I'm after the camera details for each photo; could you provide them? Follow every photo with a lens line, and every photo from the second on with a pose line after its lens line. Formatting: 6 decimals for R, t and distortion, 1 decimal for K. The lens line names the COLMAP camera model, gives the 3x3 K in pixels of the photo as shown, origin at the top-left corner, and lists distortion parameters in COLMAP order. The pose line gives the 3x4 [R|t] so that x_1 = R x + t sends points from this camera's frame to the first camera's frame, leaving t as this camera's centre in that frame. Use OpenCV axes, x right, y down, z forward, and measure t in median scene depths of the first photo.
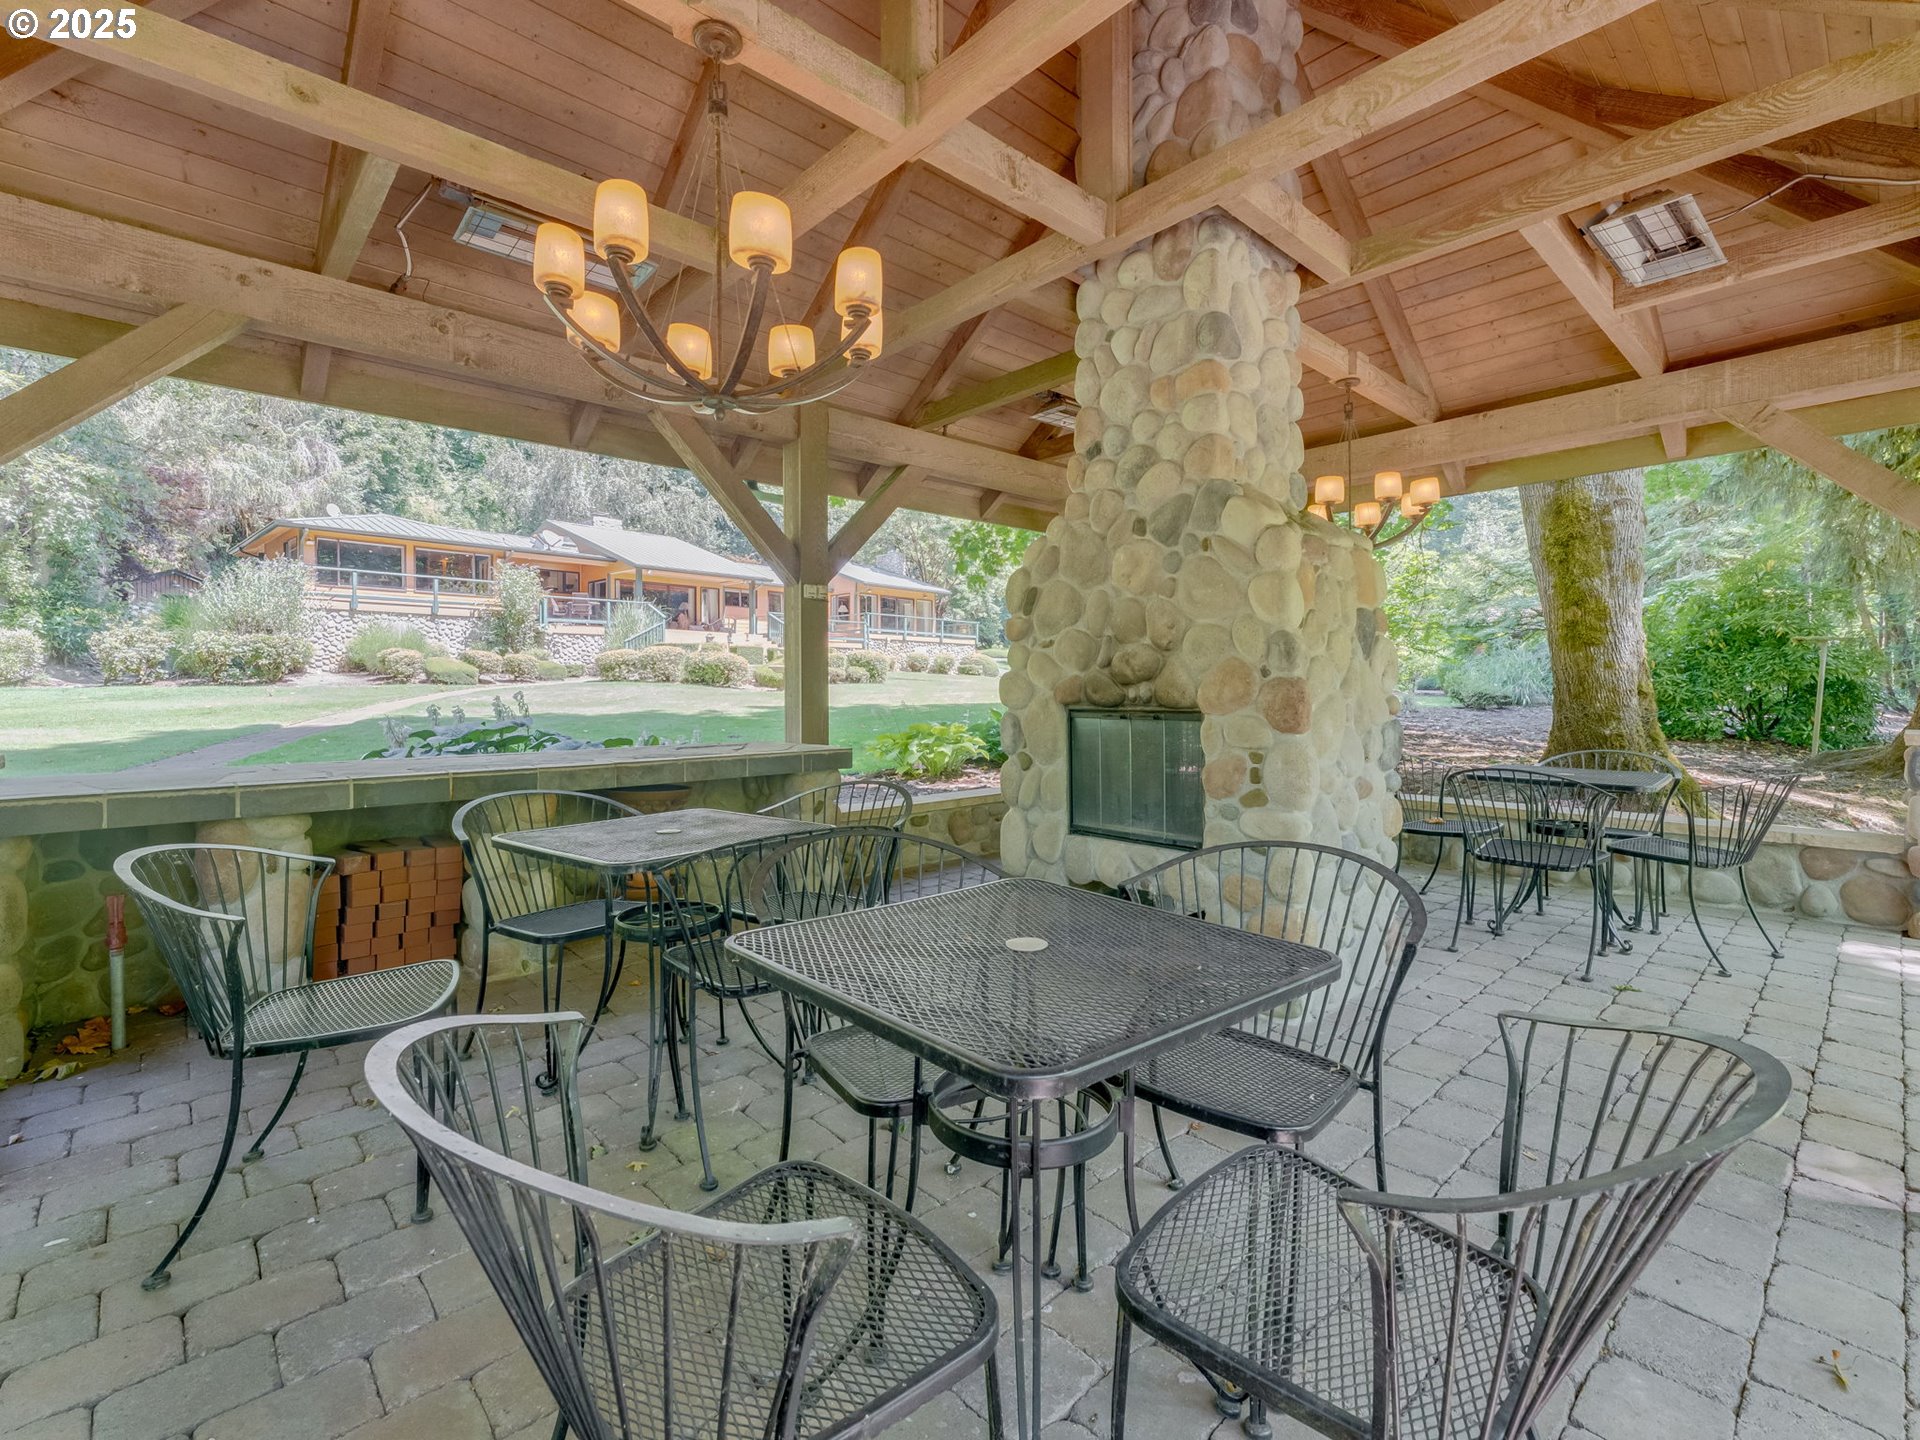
lens RADIAL K [[873.7, 0, 953.4], [0, 873.7, 688.6], [0, 0, 1]] dist [0.004068, -0.000182]
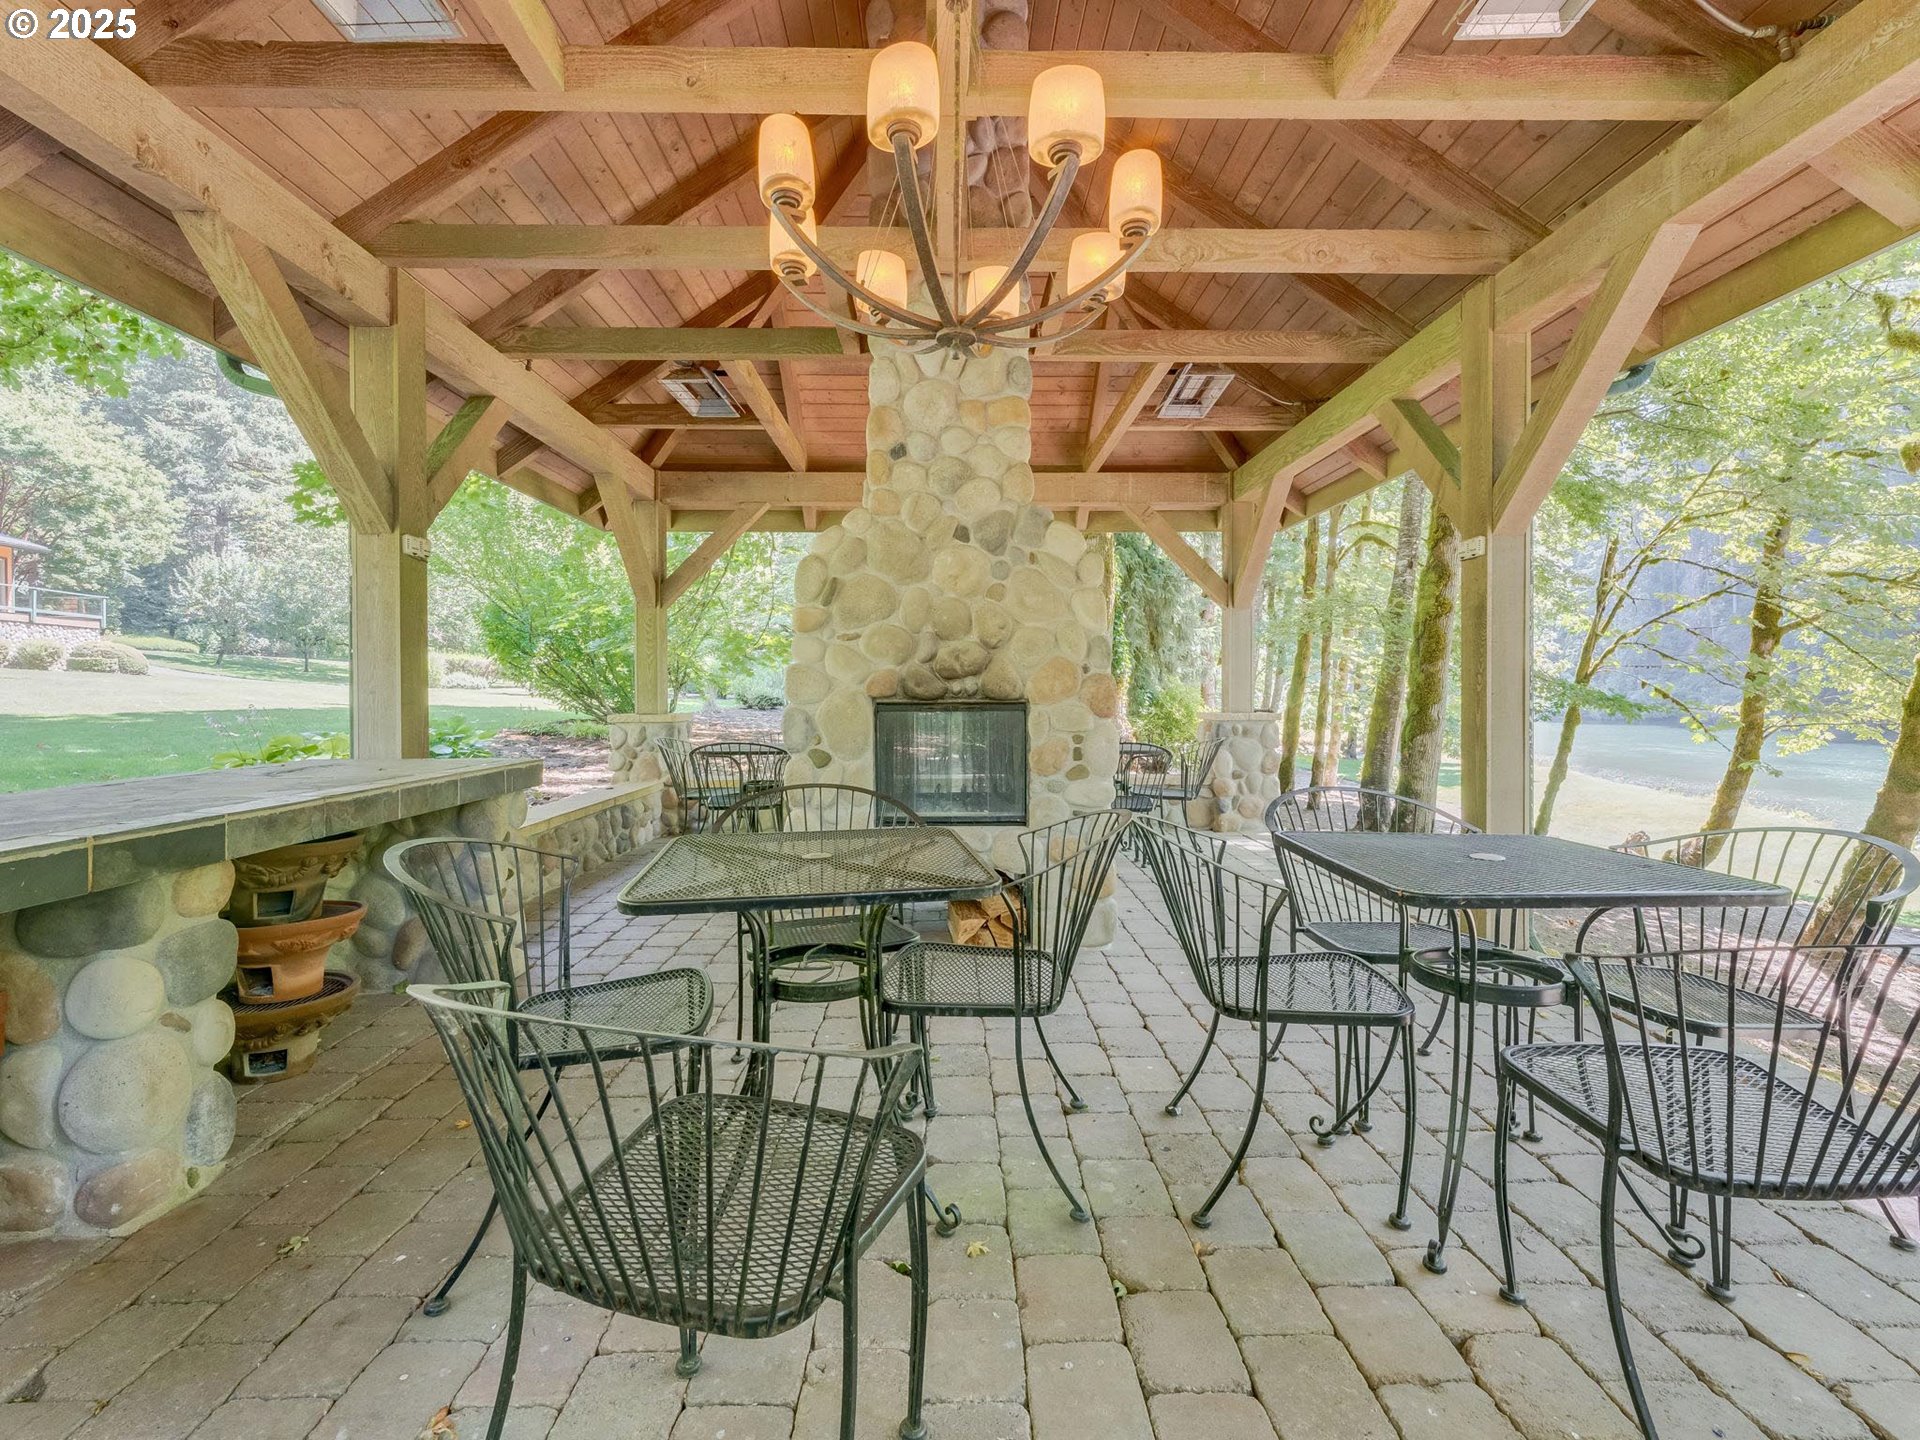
lens RADIAL K [[873.7, 0, 953.4], [0, 873.7, 688.6], [0, 0, 1]] dist [0.004068, -0.000182]
pose [[0.654091, 0.004427, 0.756402, -0.589591], [-0.000347, 0.999985, -0.005552, 0.013091], [-0.756415, 0.003369, 0.654083, 0.287788]]
